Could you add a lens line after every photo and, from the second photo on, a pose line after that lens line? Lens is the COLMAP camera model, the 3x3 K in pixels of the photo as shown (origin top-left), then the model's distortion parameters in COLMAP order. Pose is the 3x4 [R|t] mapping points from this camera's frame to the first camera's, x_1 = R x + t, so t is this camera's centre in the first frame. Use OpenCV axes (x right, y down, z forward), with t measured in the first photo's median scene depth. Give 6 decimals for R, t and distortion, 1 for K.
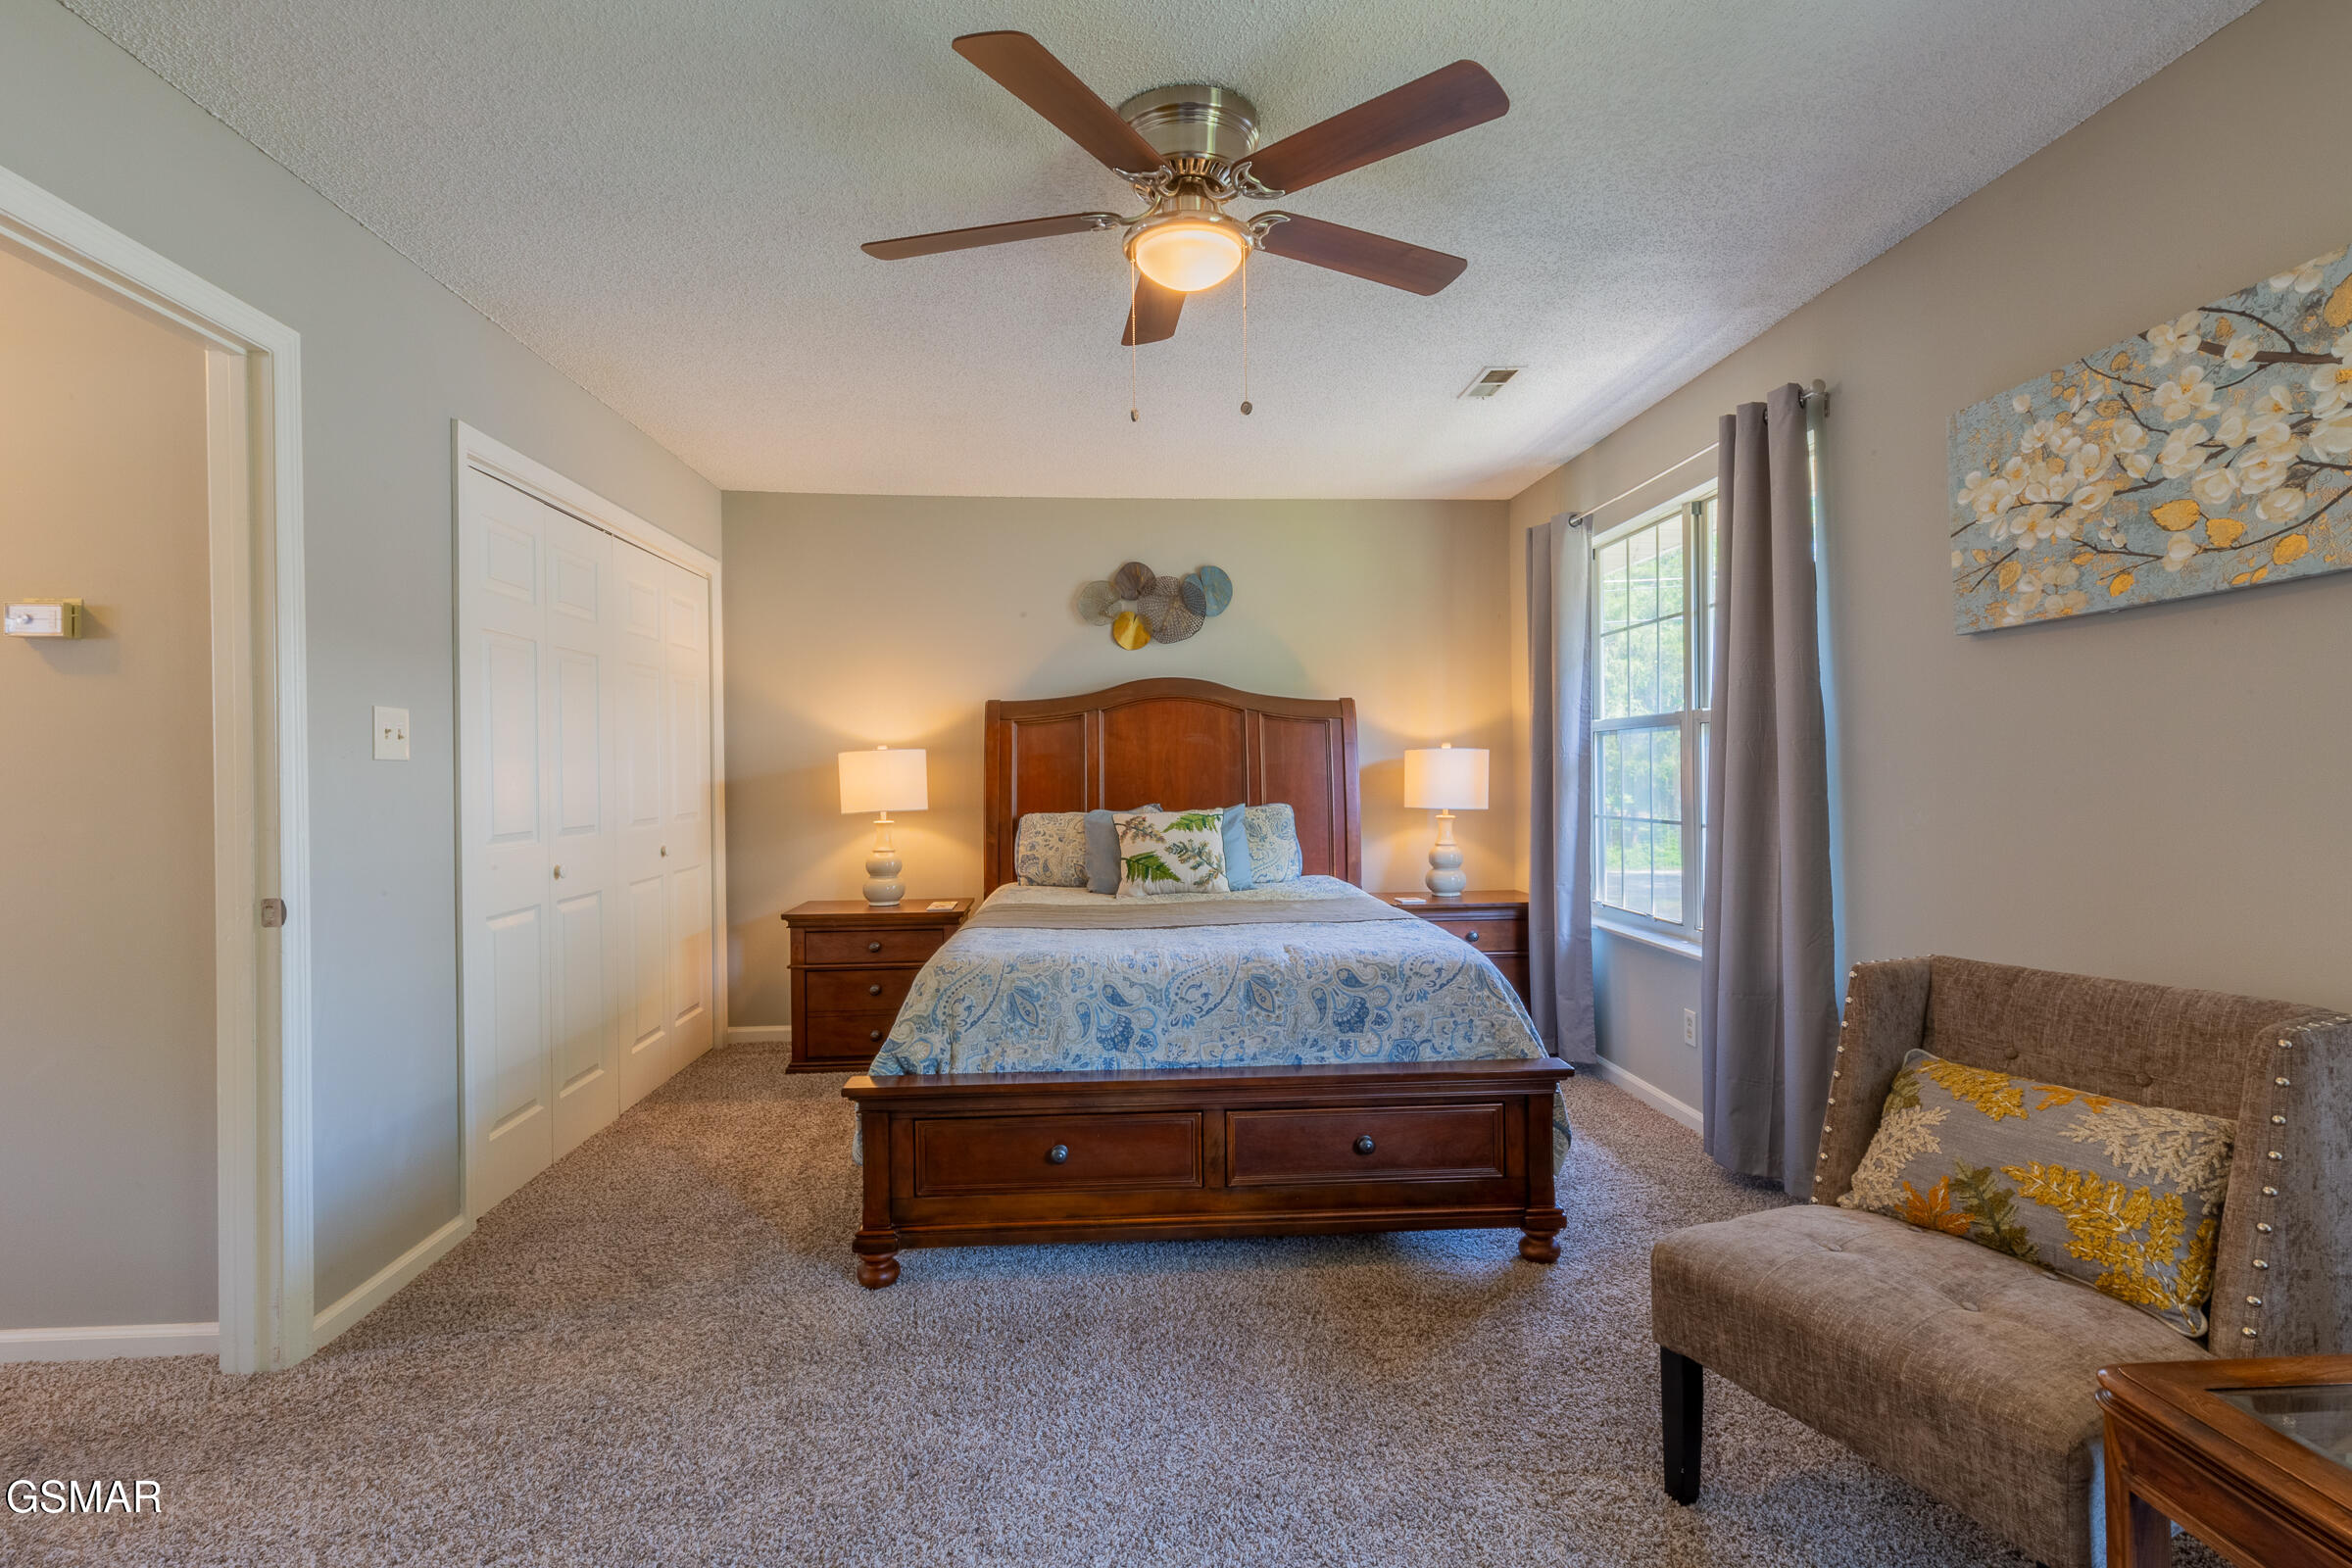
lens RADIAL K [[1096.3, 0, 1176.0], [0, 1096.3, 784.0], [0, 0, 1]] dist [0.003600, 0.001070]
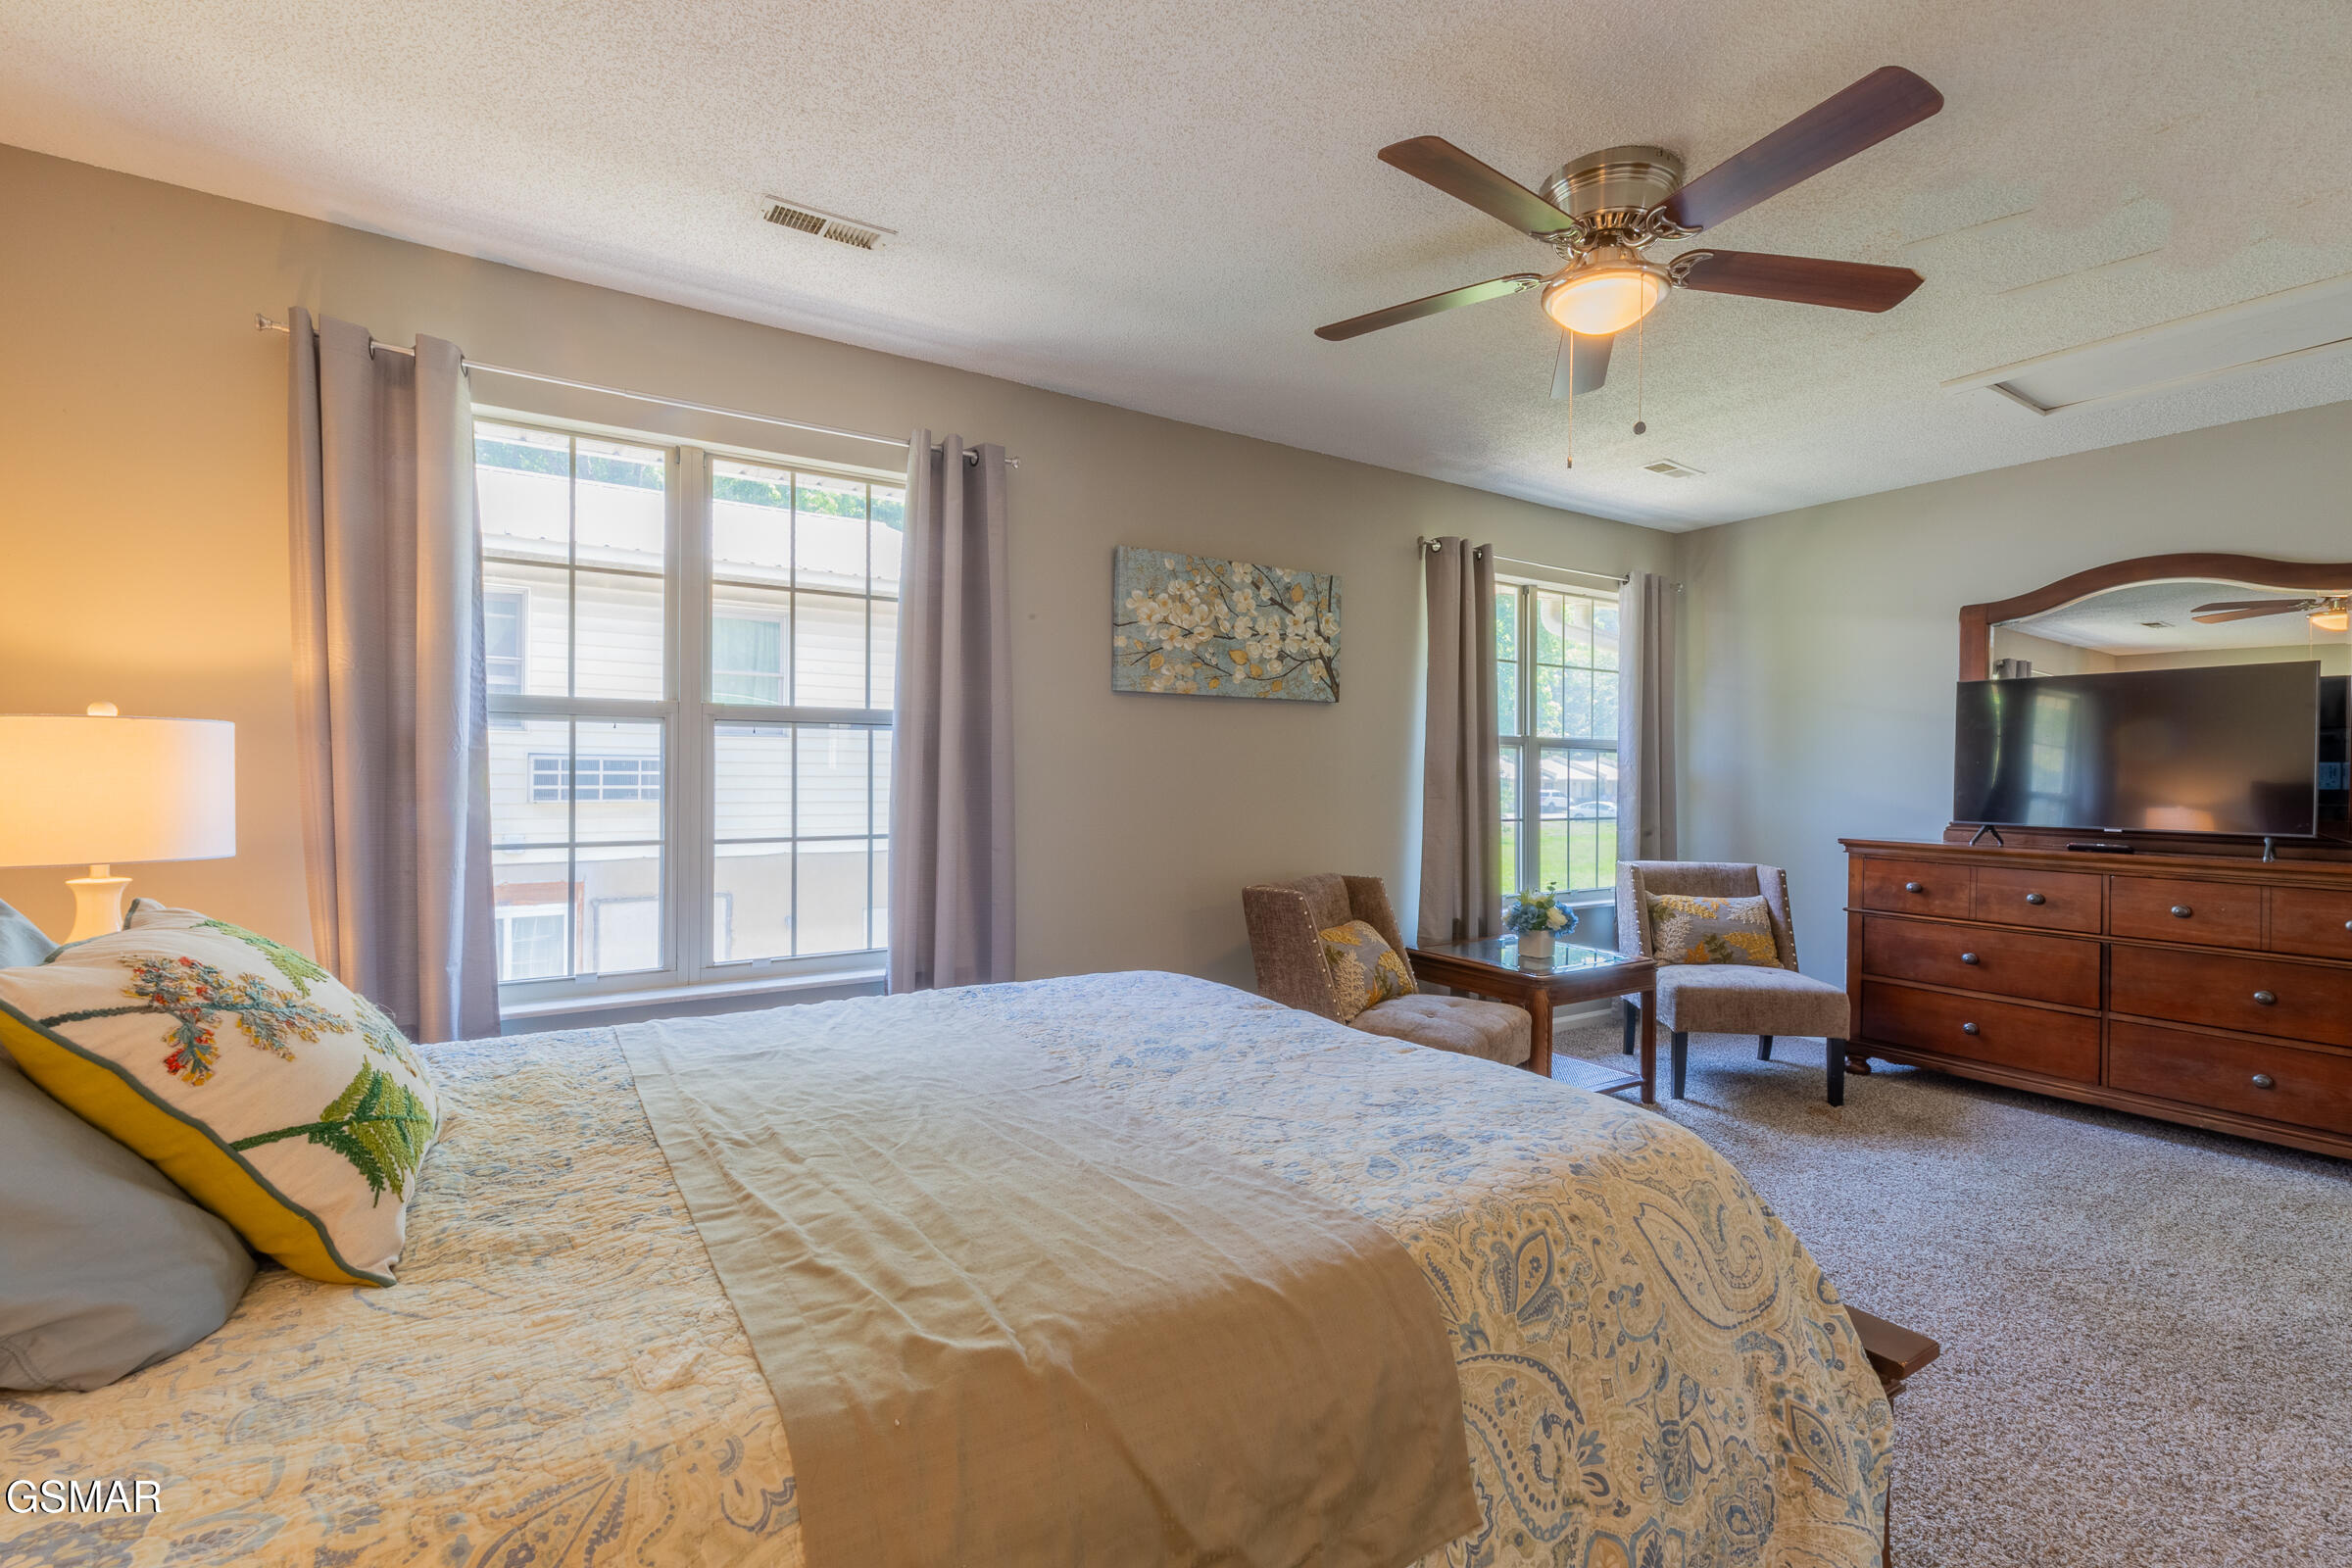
lens RADIAL K [[1049.8, 0, 1176.0], [0, 1049.8, 784.0], [0, 0, 1]] dist [0.006939, 0.000261]
pose [[-0.492224, -0.003366, 0.870462, -0.681620], [0.005139, 0.999964, 0.006772, -0.017562], [-0.870453, 0.007807, -0.492189, 1.880633]]
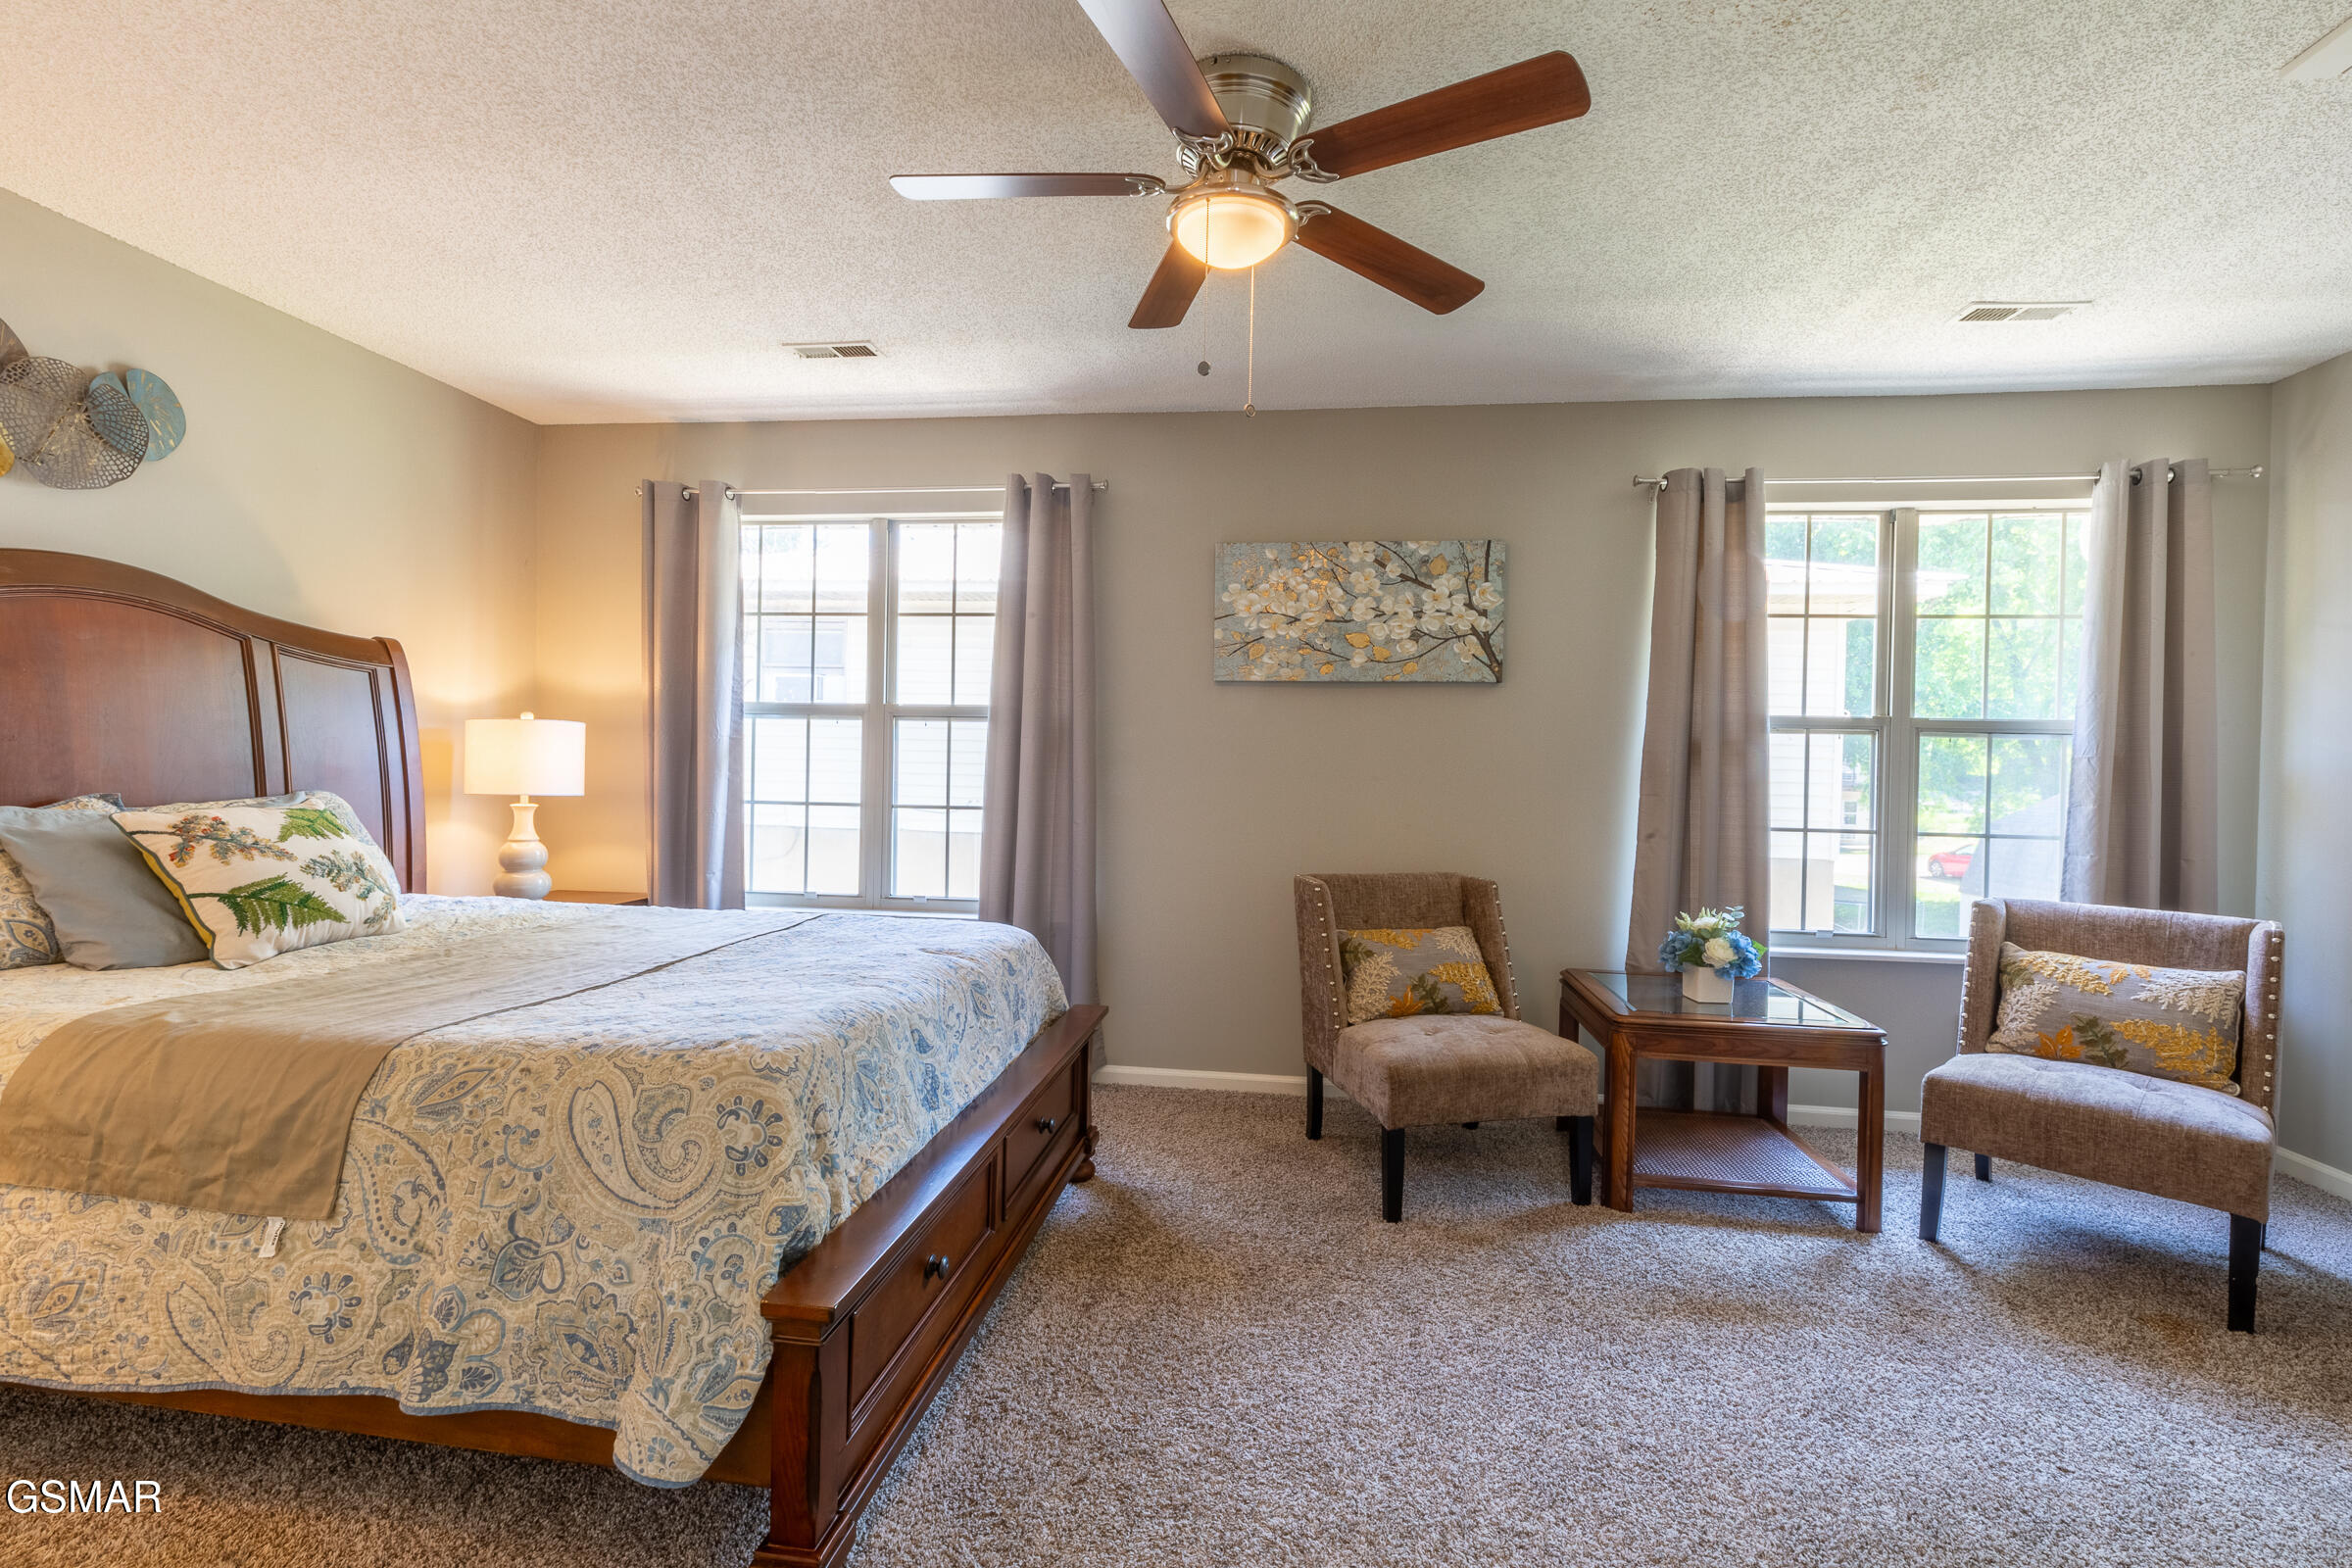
lens RADIAL K [[1049.8, 0, 1176.0], [0, 1049.8, 784.0], [0, 0, 1]] dist [0.006939, 0.000261]
pose [[0.194398, -0.003117, 0.980918, -0.924517], [-0.012834, 0.999901, 0.005721, 0.008788], [-0.980839, -0.013701, 0.194338, 0.860863]]
